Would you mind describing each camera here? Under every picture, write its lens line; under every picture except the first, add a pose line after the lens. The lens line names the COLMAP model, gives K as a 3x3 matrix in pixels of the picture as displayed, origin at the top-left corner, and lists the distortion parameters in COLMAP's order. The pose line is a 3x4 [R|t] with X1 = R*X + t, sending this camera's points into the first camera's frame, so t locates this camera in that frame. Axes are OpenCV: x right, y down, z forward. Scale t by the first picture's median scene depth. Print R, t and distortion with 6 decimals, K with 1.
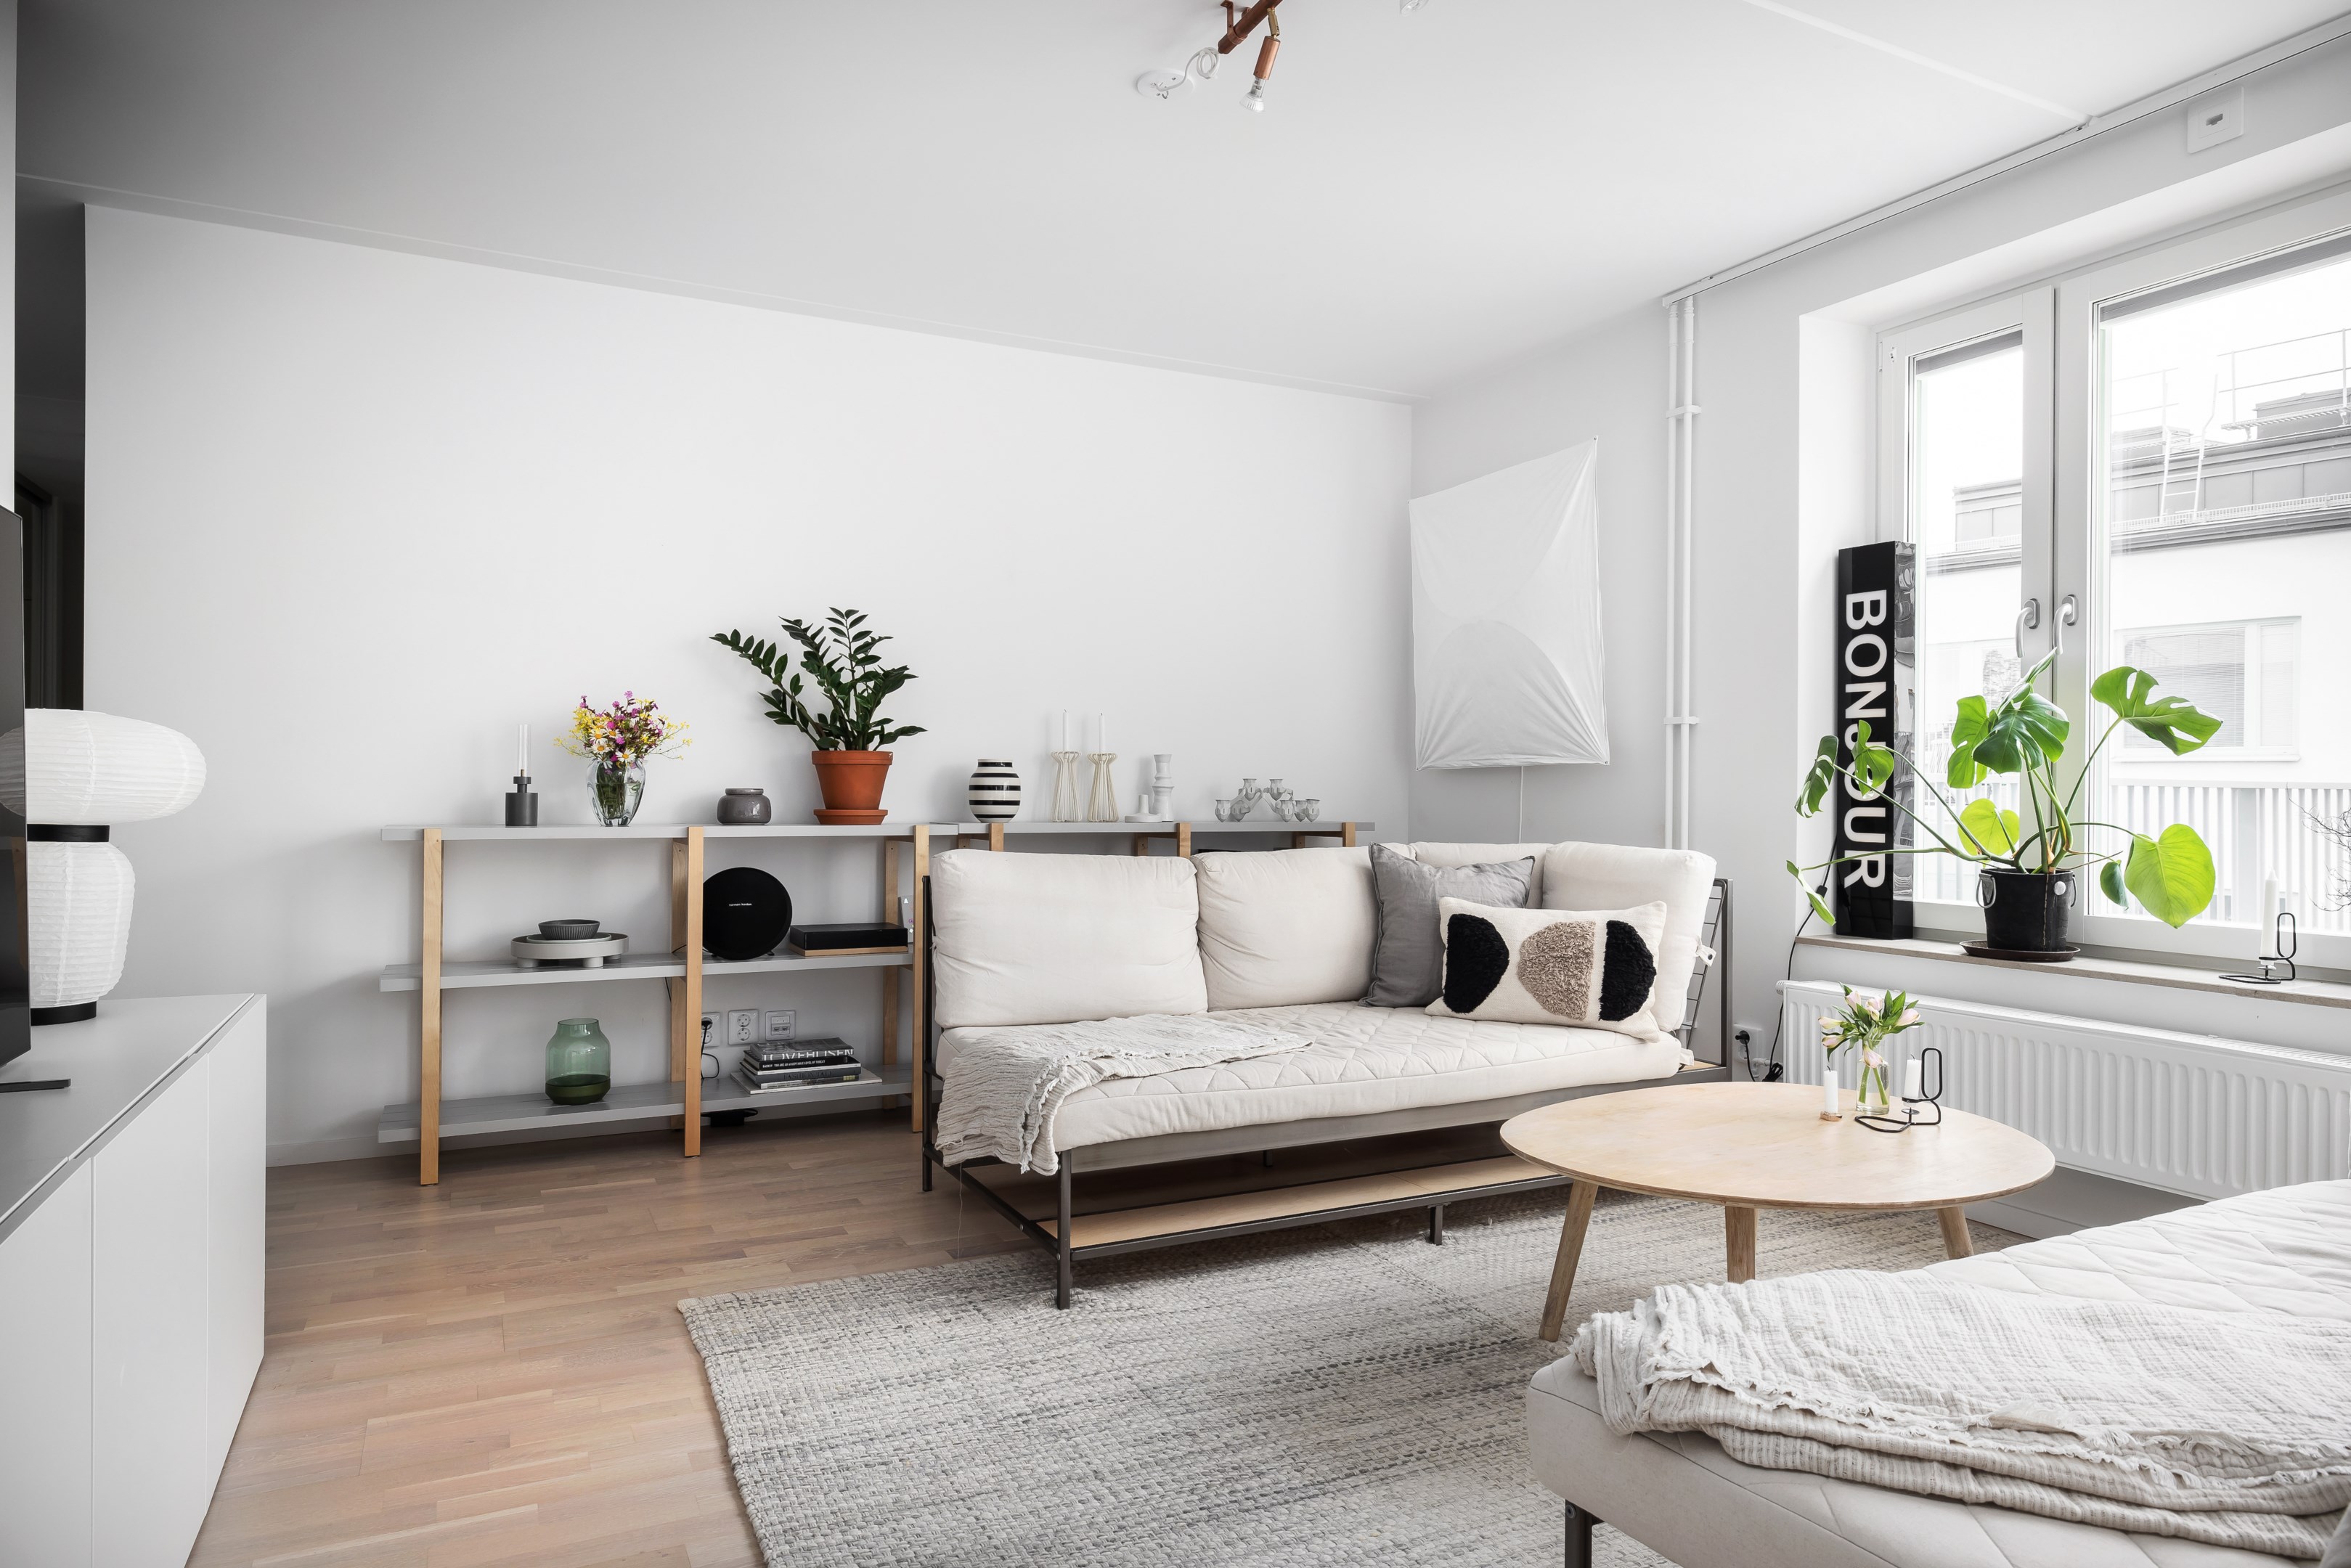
lens RADIAL K [[1415.9, 0, 1179.6], [0, 1415.9, 795.5], [0, 0, 1]] dist [0.002264, 0.000930]
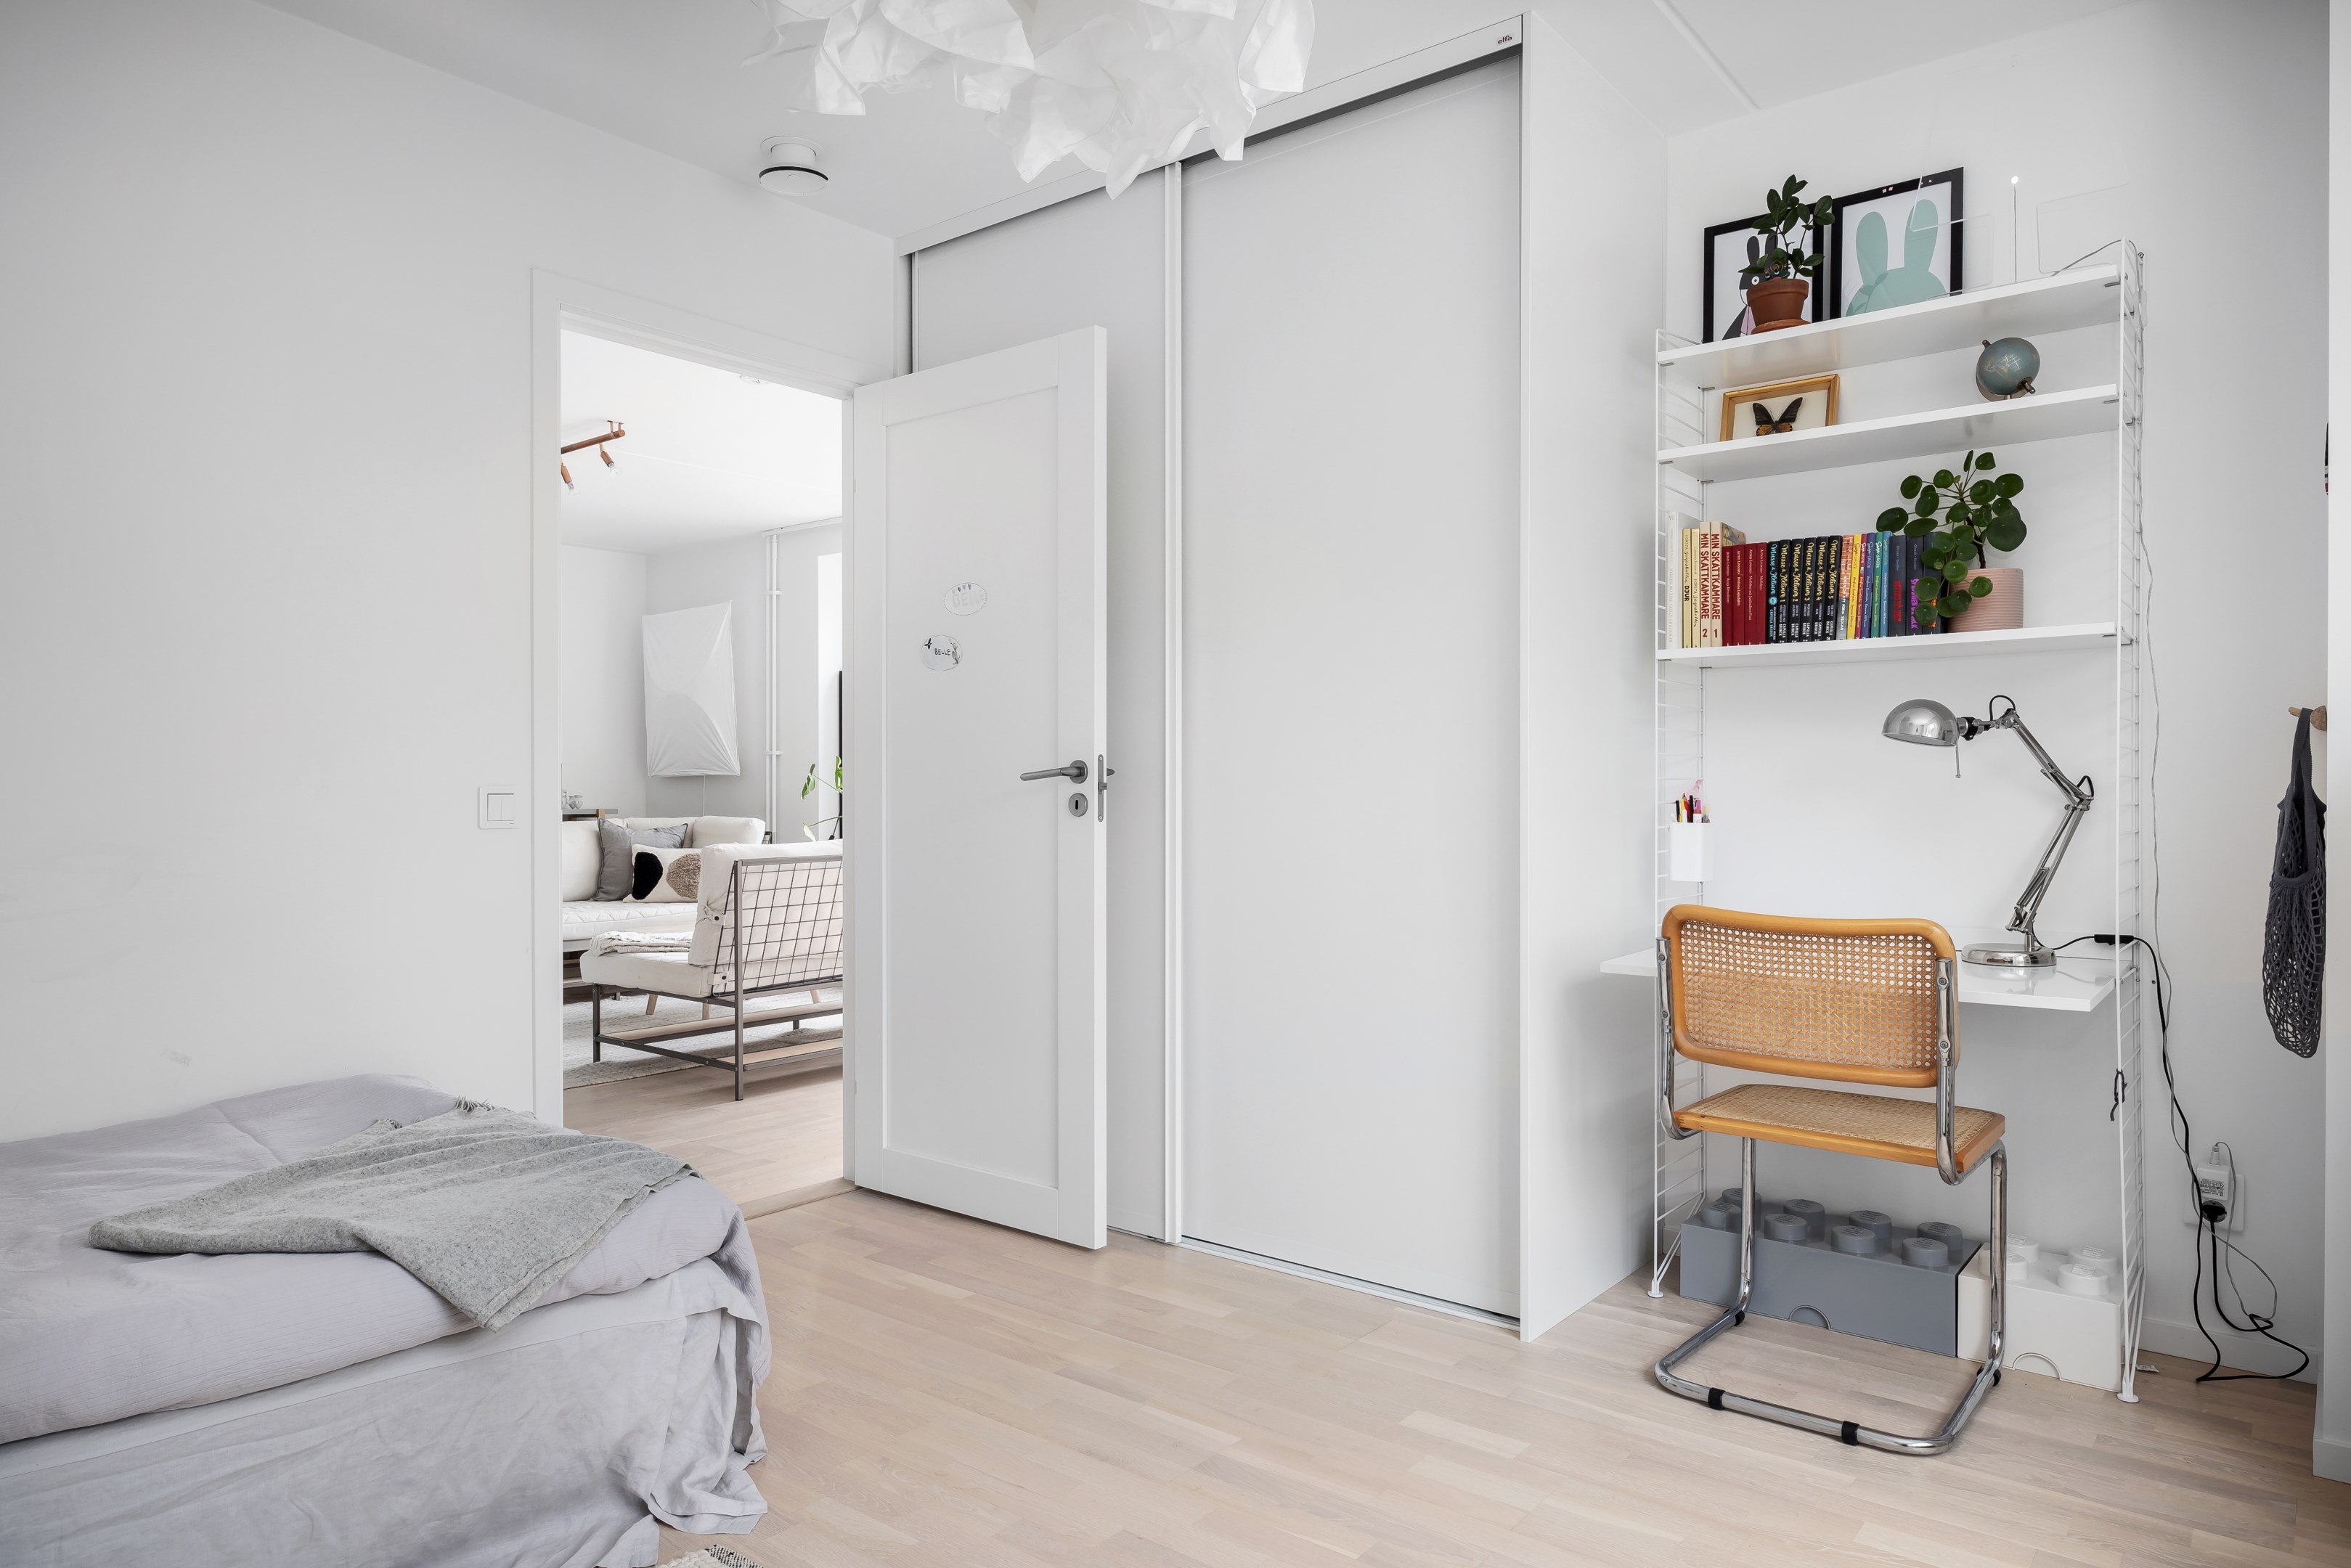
lens RADIAL K [[1513.0, 0, 1191.6], [0, 1513.0, 780.9], [0, 0, 1]] dist [0.000707, -0.001166]
pose [[0.916172, -0.011410, 0.400623, 0.052135], [0.013137, 0.999912, -0.001564, -0.003728], [-0.400570, 0.006696, 0.916242, -1.236531]]
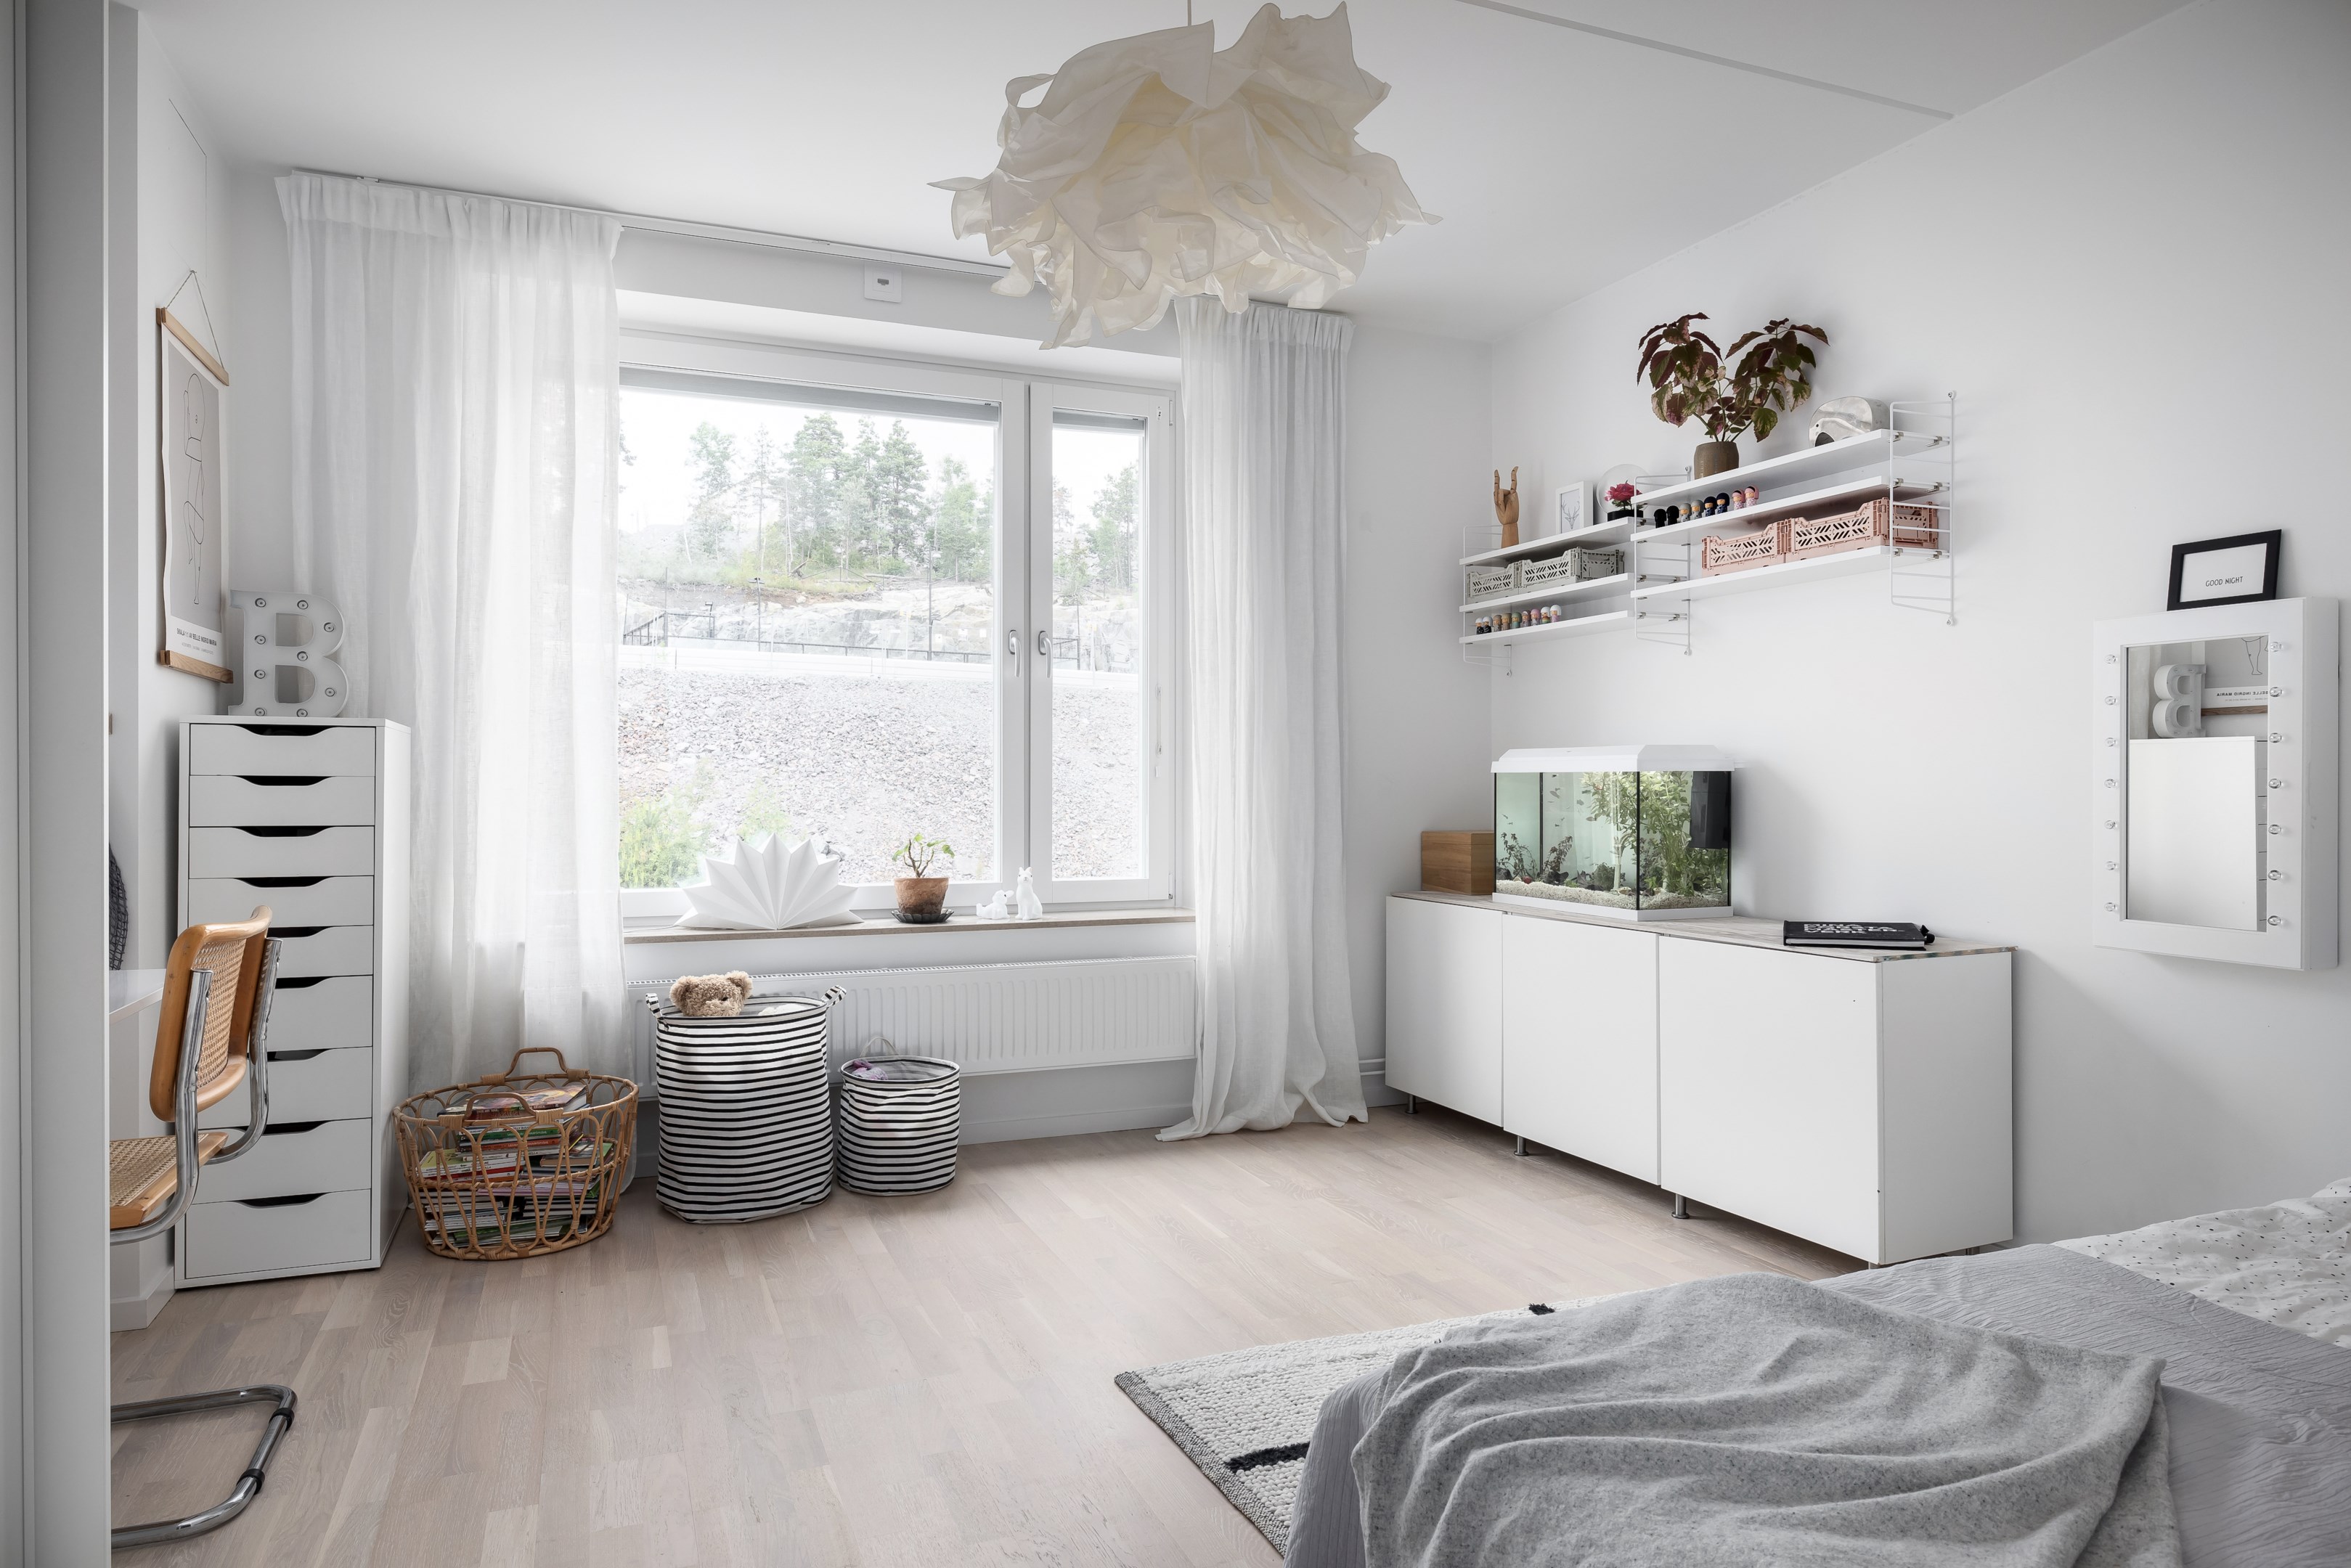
lens RADIAL K [[1415.9, 0, 1181.2], [0, 1415.9, 786.9], [0, 0, 1]] dist [0.002264, 0.000930]
pose [[-0.997192, -0.006549, 0.074603, 0.138894], [-0.006183, 0.999968, 0.005128, 0.000401], [-0.074634, 0.004652, -0.997200, -0.167347]]
